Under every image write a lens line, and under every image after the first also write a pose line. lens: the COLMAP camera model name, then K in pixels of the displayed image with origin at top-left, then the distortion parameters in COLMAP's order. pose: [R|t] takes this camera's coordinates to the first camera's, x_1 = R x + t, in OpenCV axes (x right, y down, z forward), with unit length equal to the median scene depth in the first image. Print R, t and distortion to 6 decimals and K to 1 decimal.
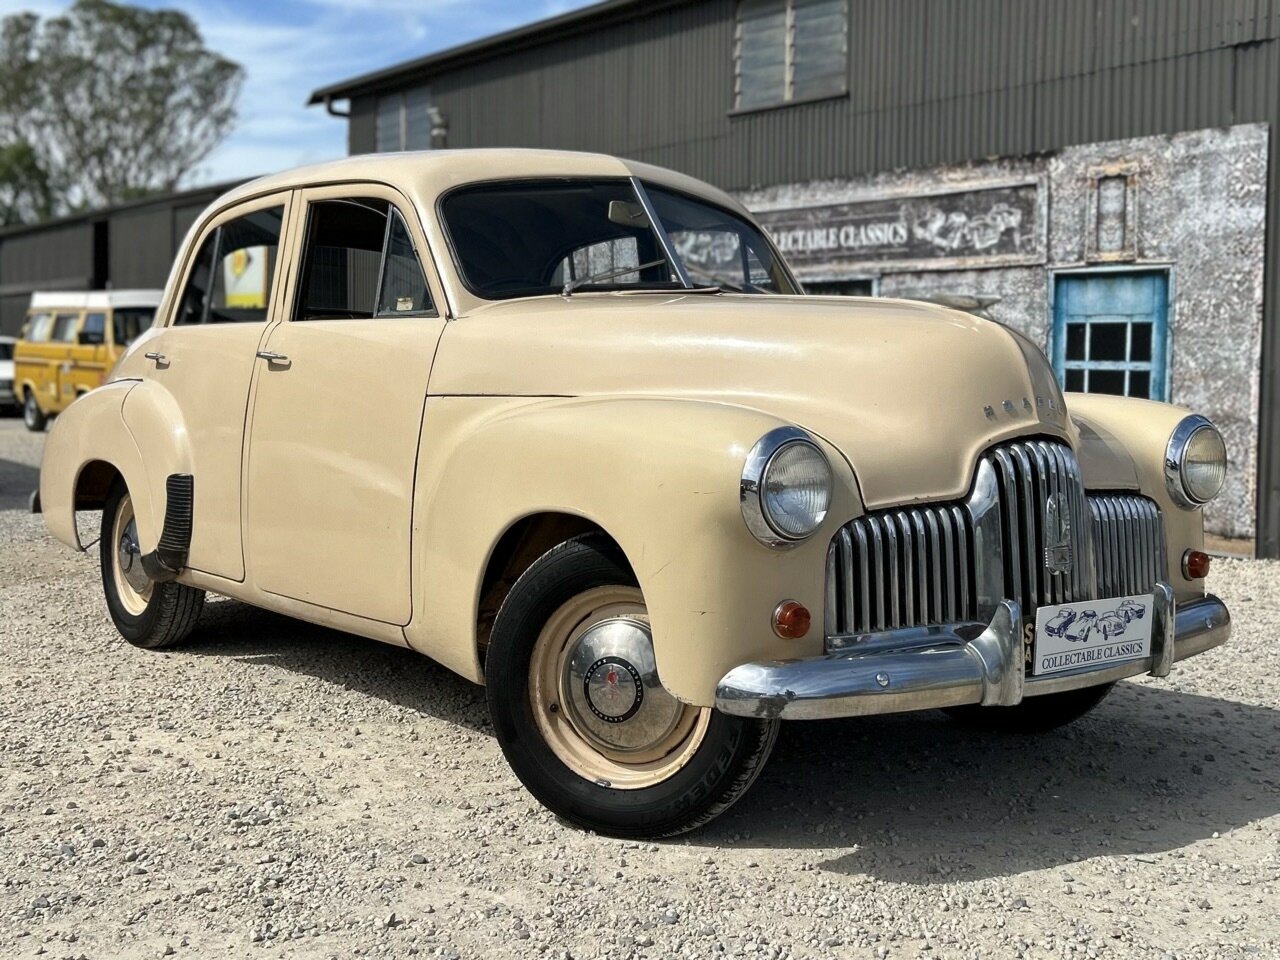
lens RADIAL K [[1525.0, 0, 767.1], [0, 1525.0, 402.2], [0, 0, 1]] dist [0.077952, -0.147724]
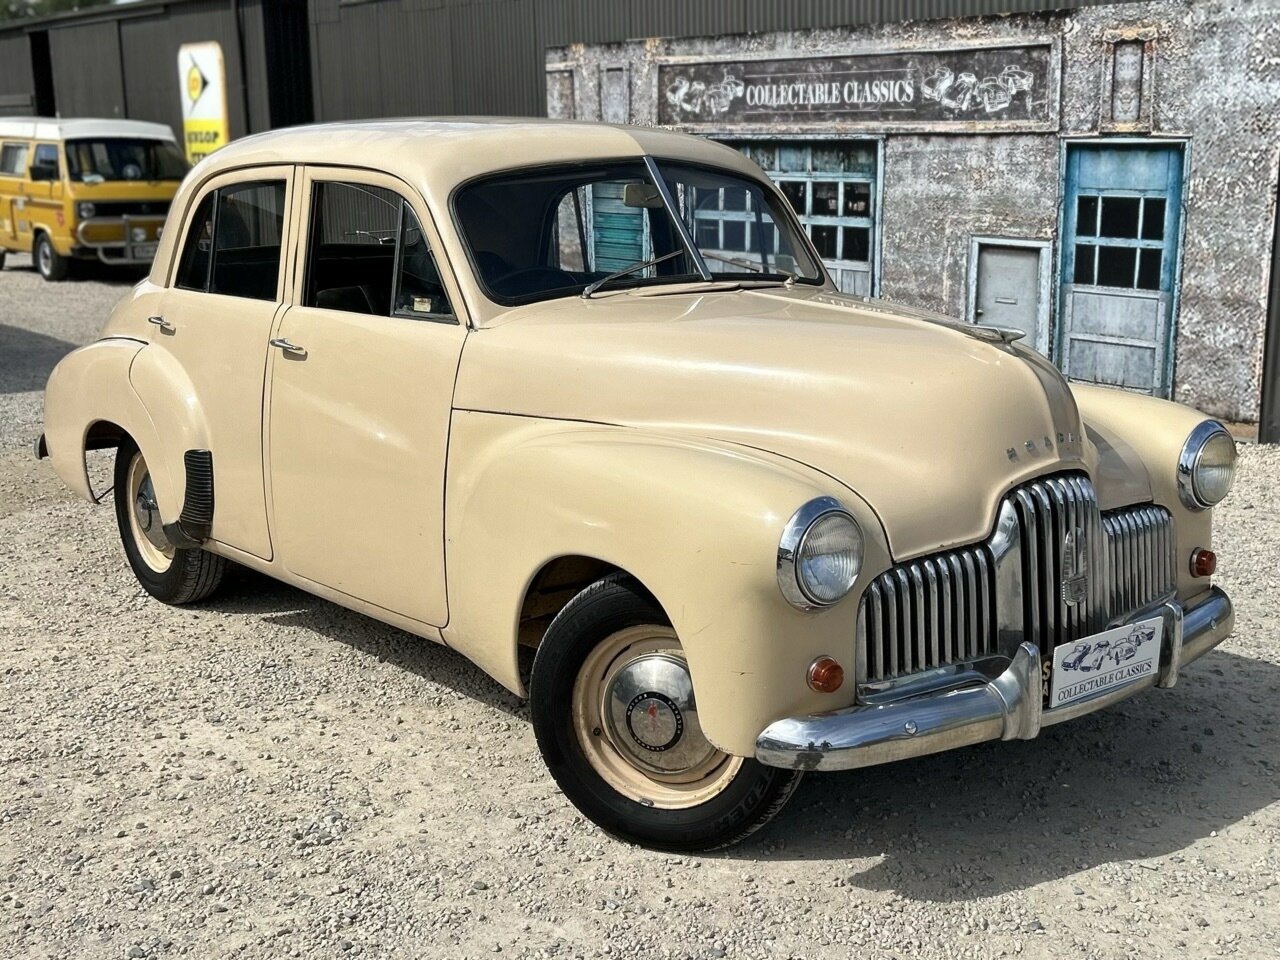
lens RADIAL K [[1574.5, 0, 811.1], [0, 1574.5, 478.6], [0, 0, 1]] dist [0.115214, -0.281259]
pose [[0.999388, -0.013916, 0.032081, -0.023605], [0.007858, 0.983309, 0.181772, -0.165973], [-0.034075, -0.181409, 0.982817, -0.045219]]
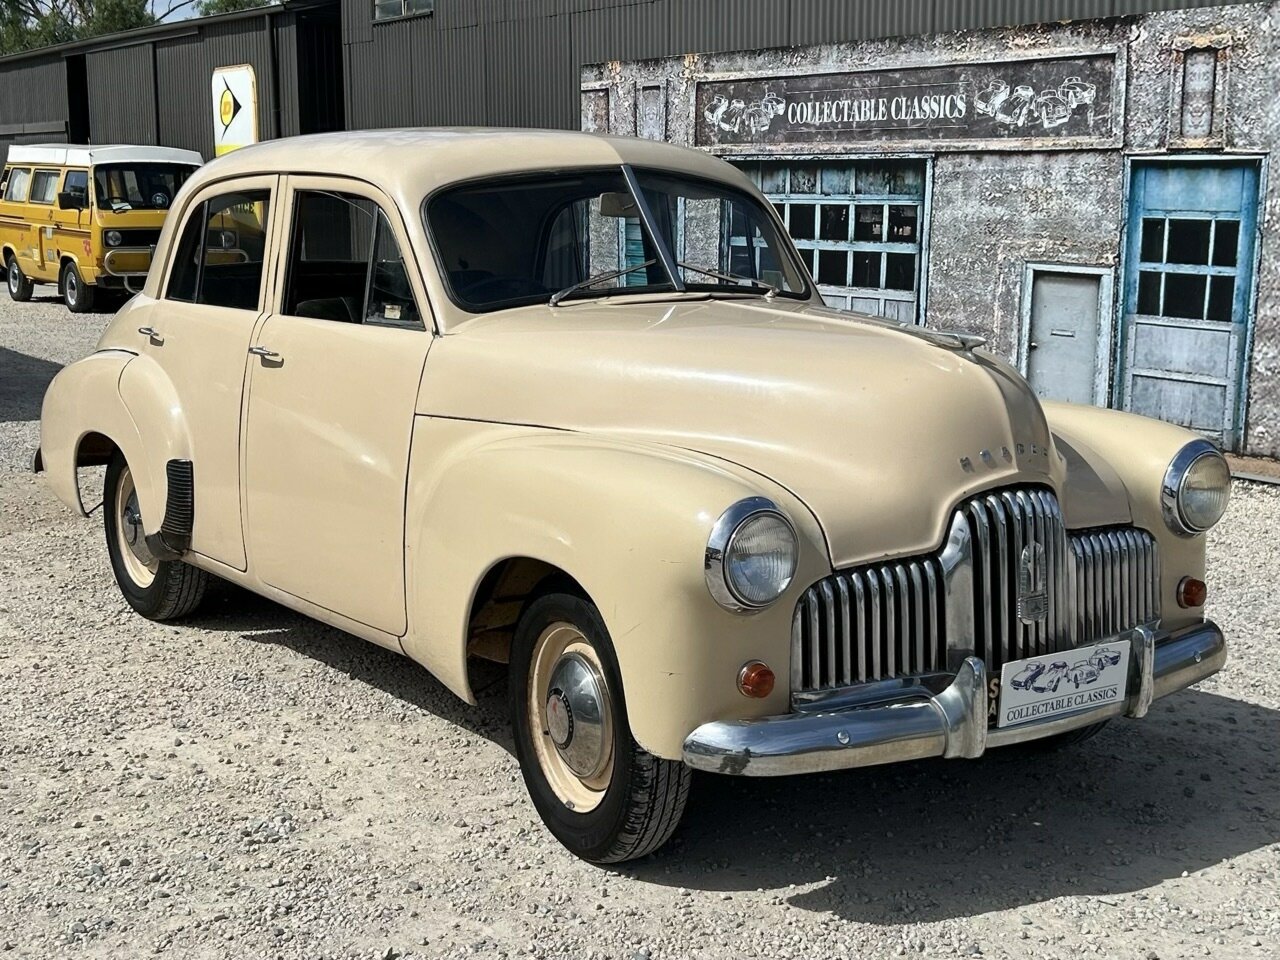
lens RADIAL K [[1752.9, 0, 687.4], [0, 1752.9, 483.0], [0, 0, 1]] dist [0.192118, -0.640067]
pose [[0.996425, 0.006039, -0.084271, 0.059018], [0.006375, 0.989224, 0.146268, -0.145488], [0.084246, -0.146283, 0.985649, -0.147551]]
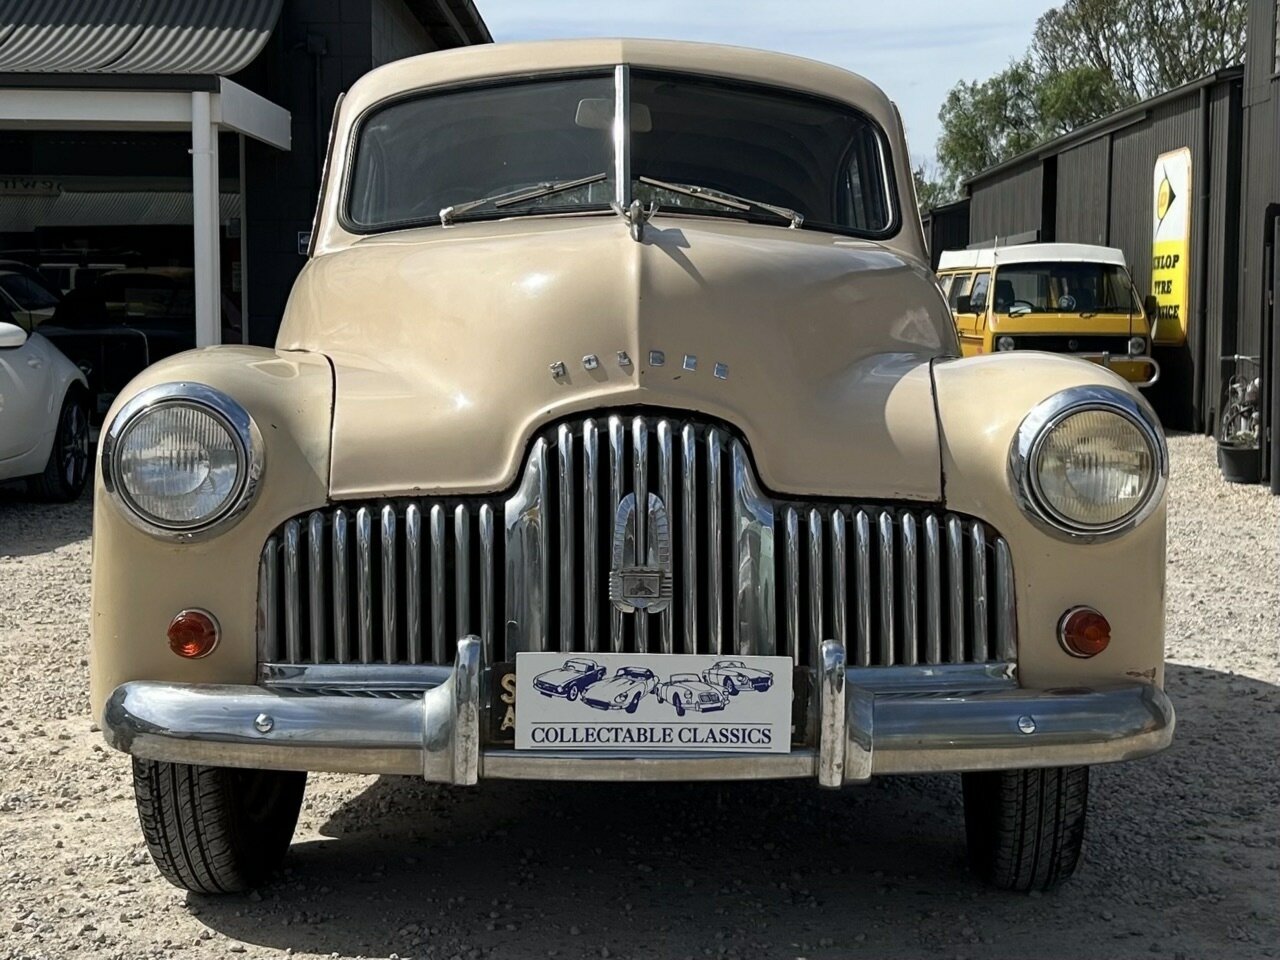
lens RADIAL K [[2040.8, 0, 640.0], [0, 2040.8, 437.5], [0, 0, 1]] dist [0.037252, 0.063399]
pose [[0.755911, 0.021873, -0.654309, 0.753743], [-0.005947, 0.999630, 0.026547, 0.010951], [0.654648, -0.016177, 0.755761, 0.309448]]
